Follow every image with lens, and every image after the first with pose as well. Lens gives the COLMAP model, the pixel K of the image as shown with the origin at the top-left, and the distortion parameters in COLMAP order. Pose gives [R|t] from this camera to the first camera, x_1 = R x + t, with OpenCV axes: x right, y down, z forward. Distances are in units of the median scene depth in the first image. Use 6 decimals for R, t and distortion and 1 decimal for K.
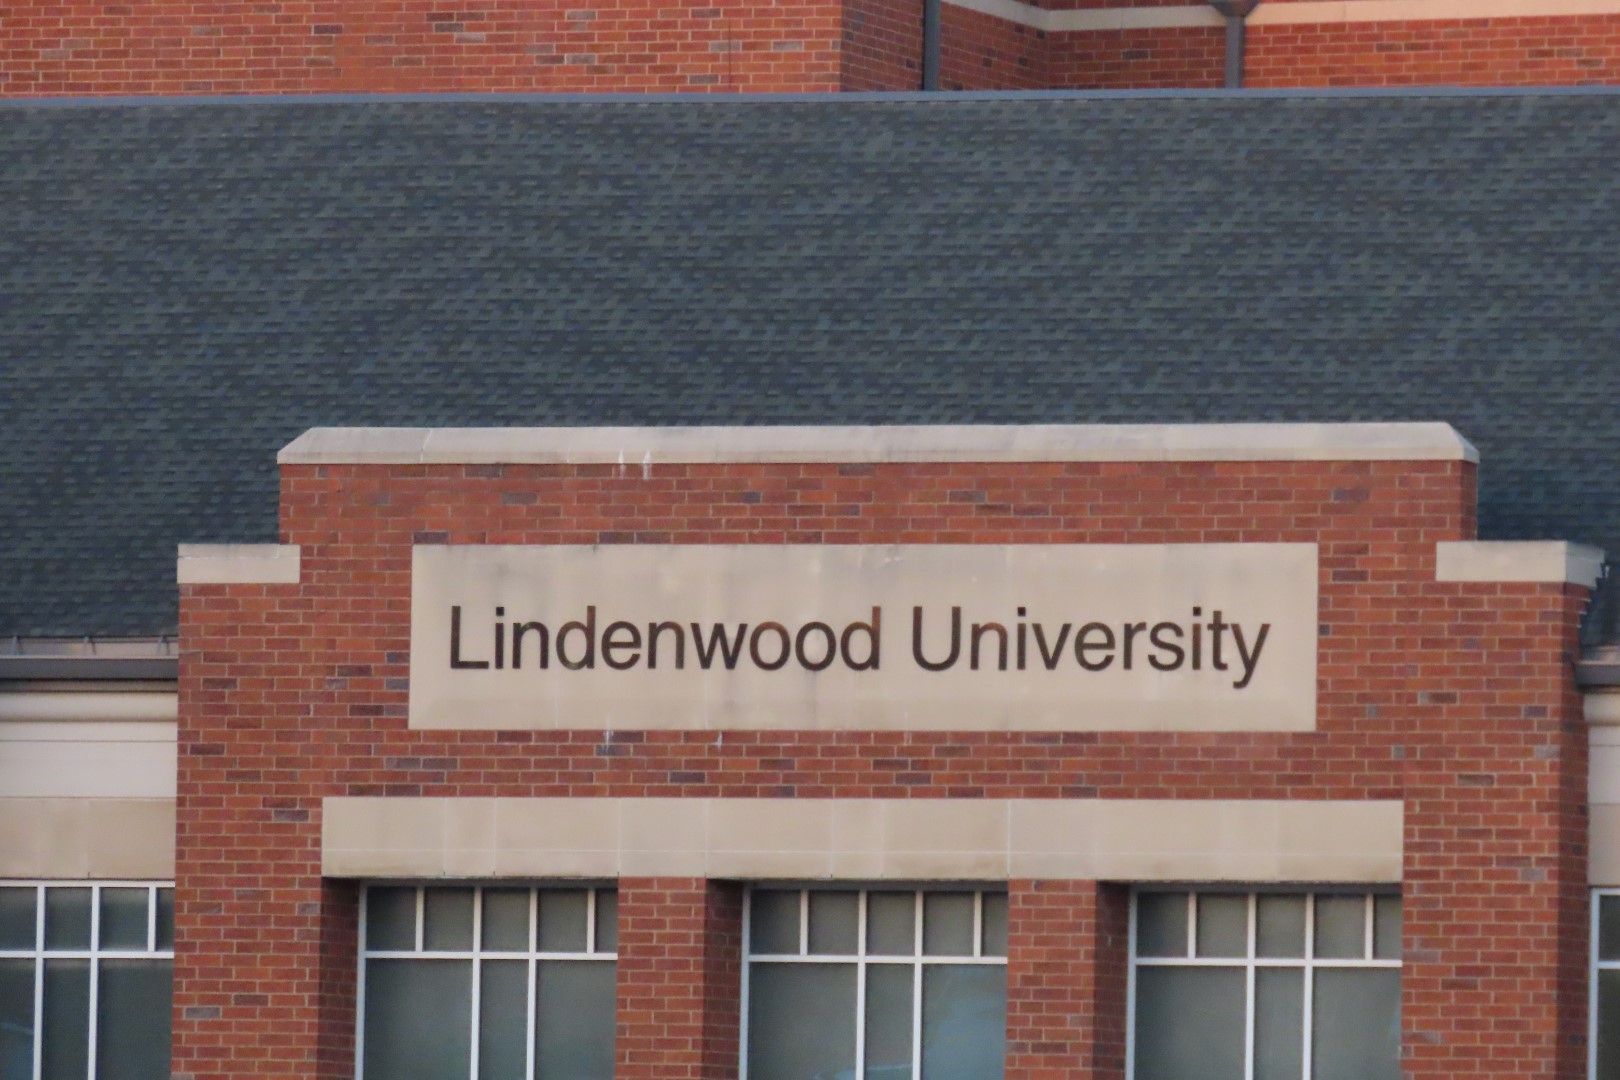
lens RADIAL K [[2752.8, 0, 810.0], [0, 2752.8, 539.2], [0, 0, 1]] dist [0.027969, 0.000000]
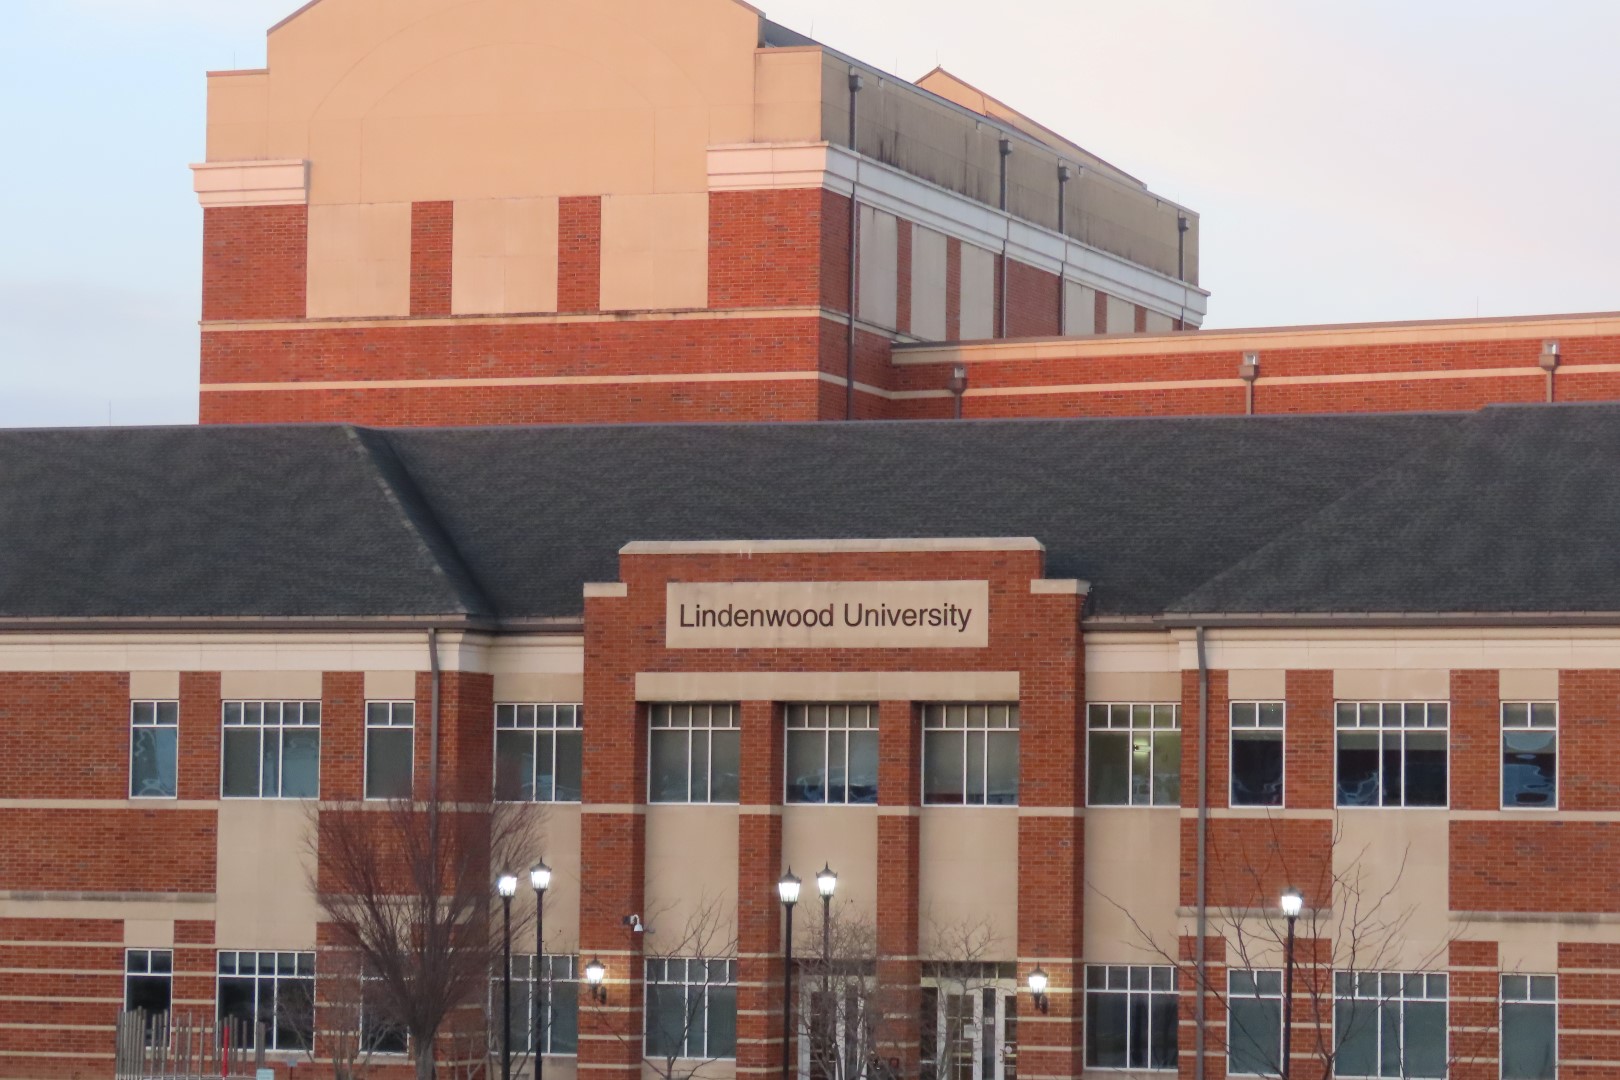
lens RADIAL K [[1579.2, 0, 811.9], [0, 1579.2, 544.5], [0, 0, 1]] dist [-0.005499, 0.000000]
pose [[0.999982, -0.005731, 0.001513, 0.001792], [0.005755, 0.999848, -0.016456, -0.009477], [-0.001419, 0.016464, 0.999863, -0.613689]]
